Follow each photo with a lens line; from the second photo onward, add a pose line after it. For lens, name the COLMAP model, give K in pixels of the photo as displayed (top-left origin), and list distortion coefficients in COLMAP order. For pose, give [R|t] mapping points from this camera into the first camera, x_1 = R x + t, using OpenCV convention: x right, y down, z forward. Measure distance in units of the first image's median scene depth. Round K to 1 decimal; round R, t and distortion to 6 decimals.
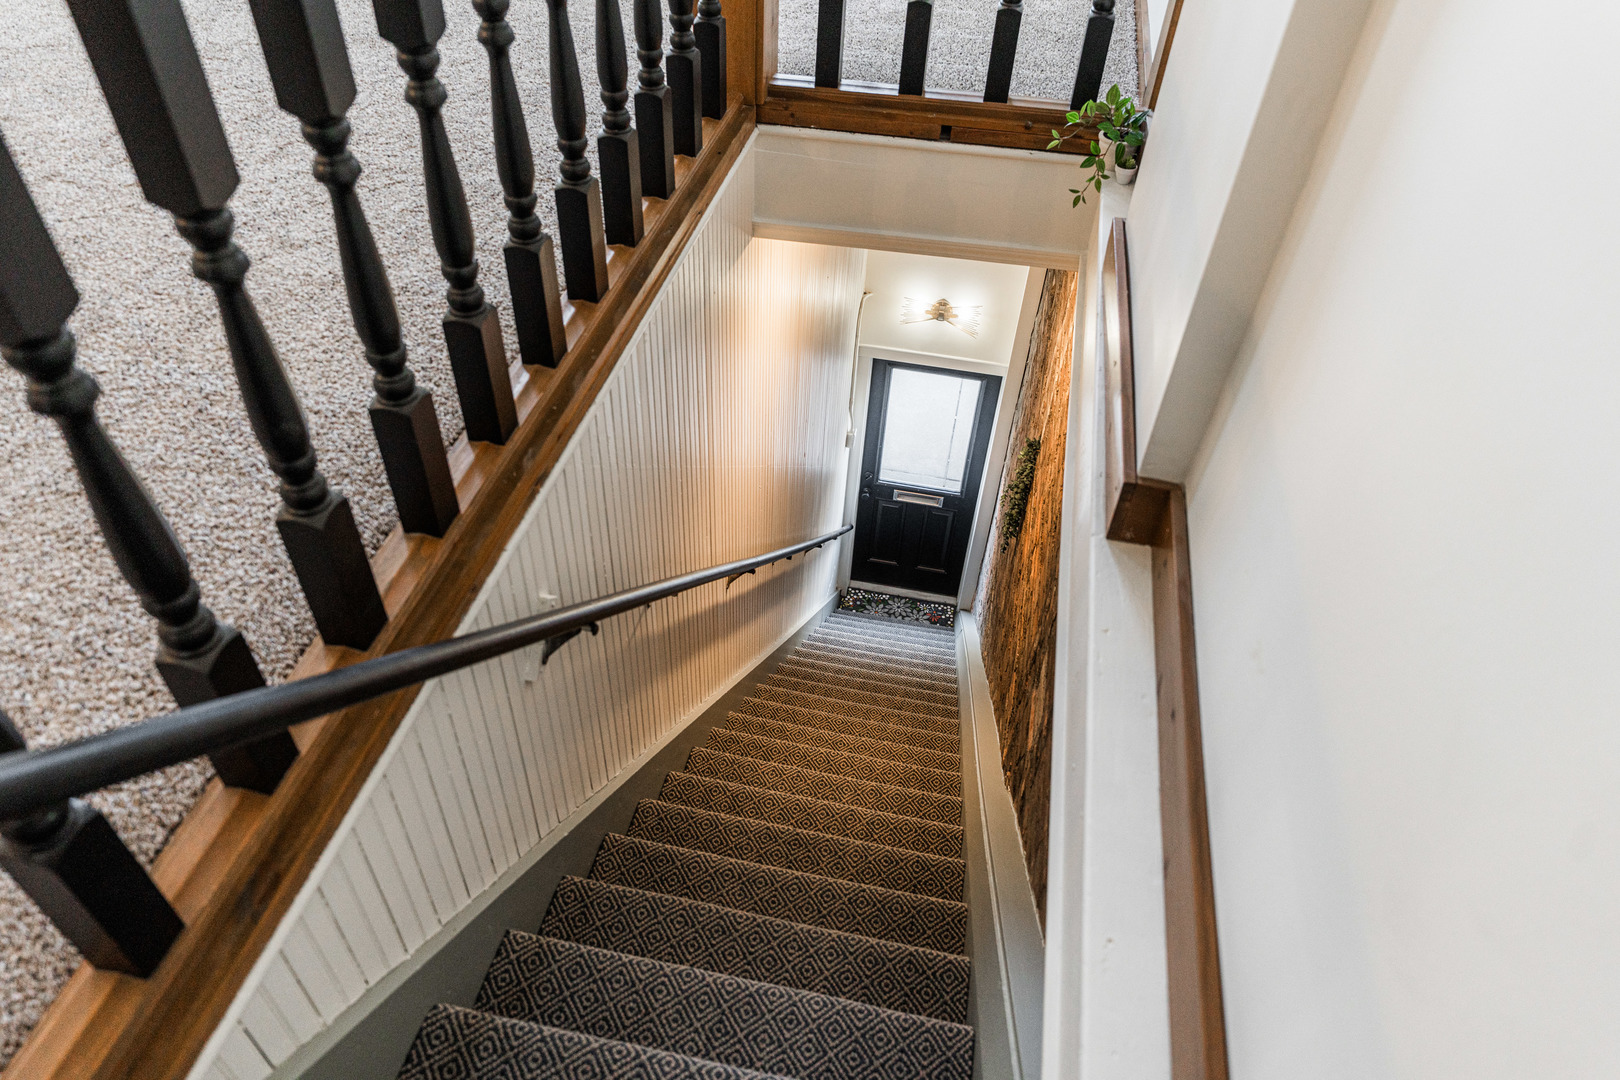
lens RADIAL K [[1081.3, 0, 809.2], [0, 1081.3, 545.9], [0, 0, 1]] dist [0.011785, 0.000876]
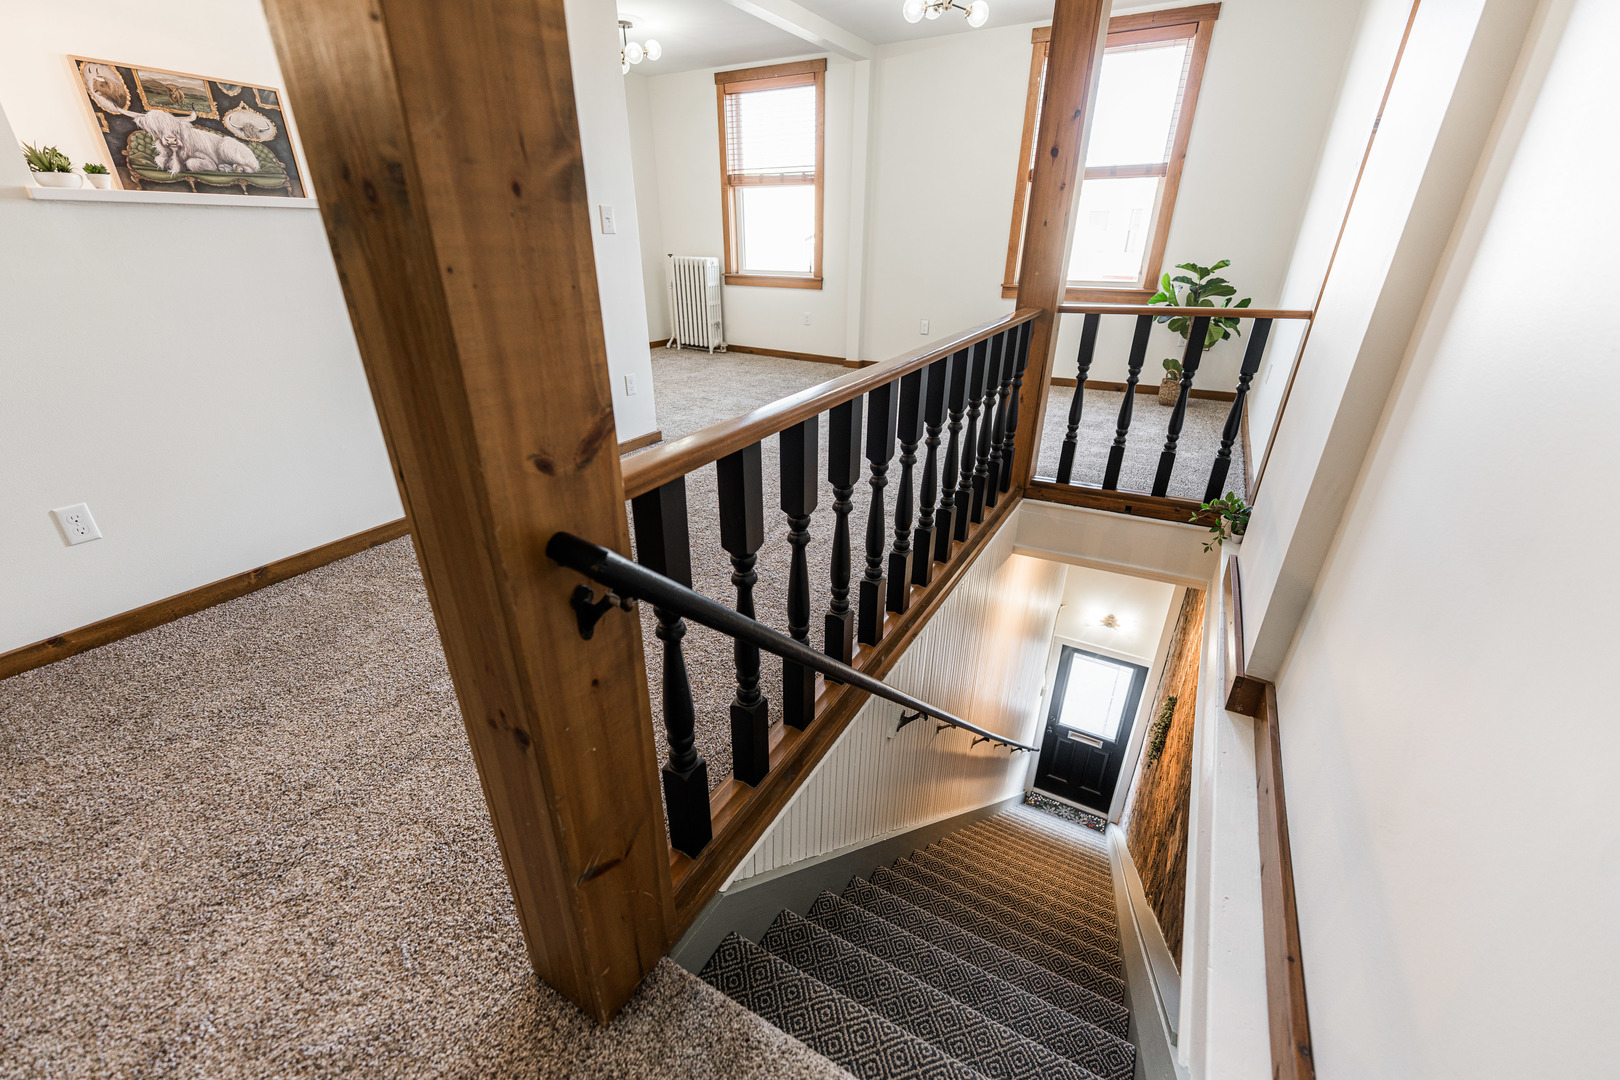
lens RADIAL K [[653.5, 0, 801.0], [0, 653.5, 538.3], [0, 0, 1]] dist [-0.003157, -0.000095]
pose [[0.943368, 0.098977, -0.316638, -0.043181], [-0.195827, 0.936569, -0.290672, 0.100357], [0.267784, 0.336218, 0.902912, -0.152281]]
